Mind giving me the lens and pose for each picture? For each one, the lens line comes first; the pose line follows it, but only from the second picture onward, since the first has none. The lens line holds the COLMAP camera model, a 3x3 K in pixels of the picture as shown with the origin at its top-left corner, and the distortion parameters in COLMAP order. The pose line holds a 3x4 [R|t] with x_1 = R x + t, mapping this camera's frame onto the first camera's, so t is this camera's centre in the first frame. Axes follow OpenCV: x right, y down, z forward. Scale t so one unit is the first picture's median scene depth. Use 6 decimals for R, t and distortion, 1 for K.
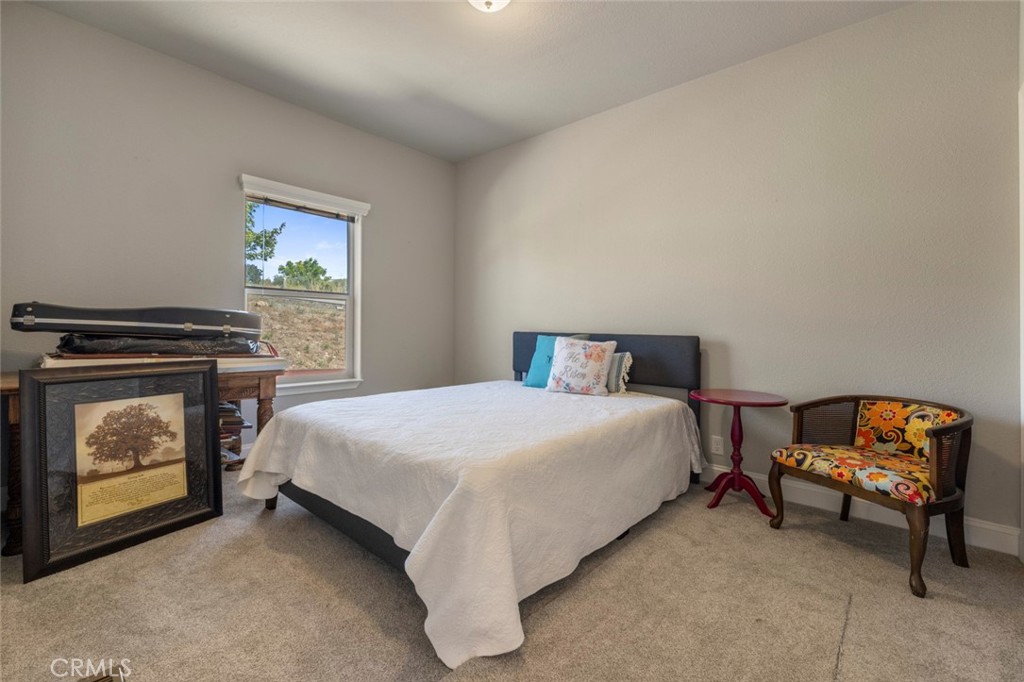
lens RADIAL K [[429.2, 0, 508.1], [0, 429.2, 322.8], [0, 0, 1]] dist [0.000144, -0.000073]
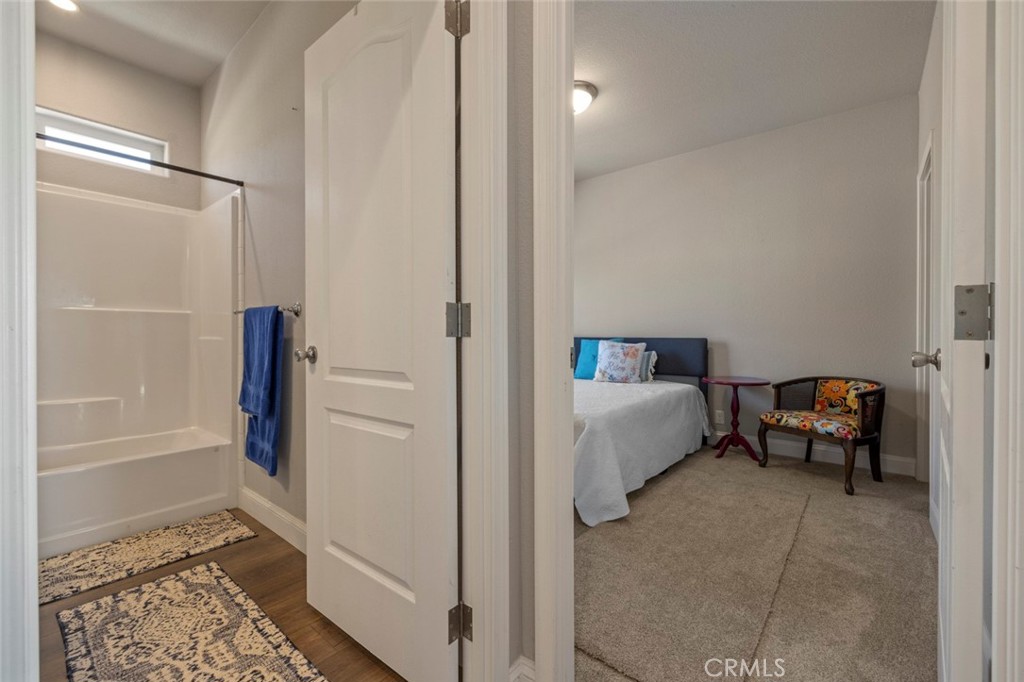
lens RADIAL K [[429.6, 0, 512.0], [0, 429.6, 341.0], [0, 0, 1]] dist [-0.002583, -0.000376]
pose [[0.998602, -0.016190, 0.050316, -0.302725], [0.014741, 0.999469, 0.029042, -0.010898], [-0.050760, -0.028260, 0.998311, -0.414715]]
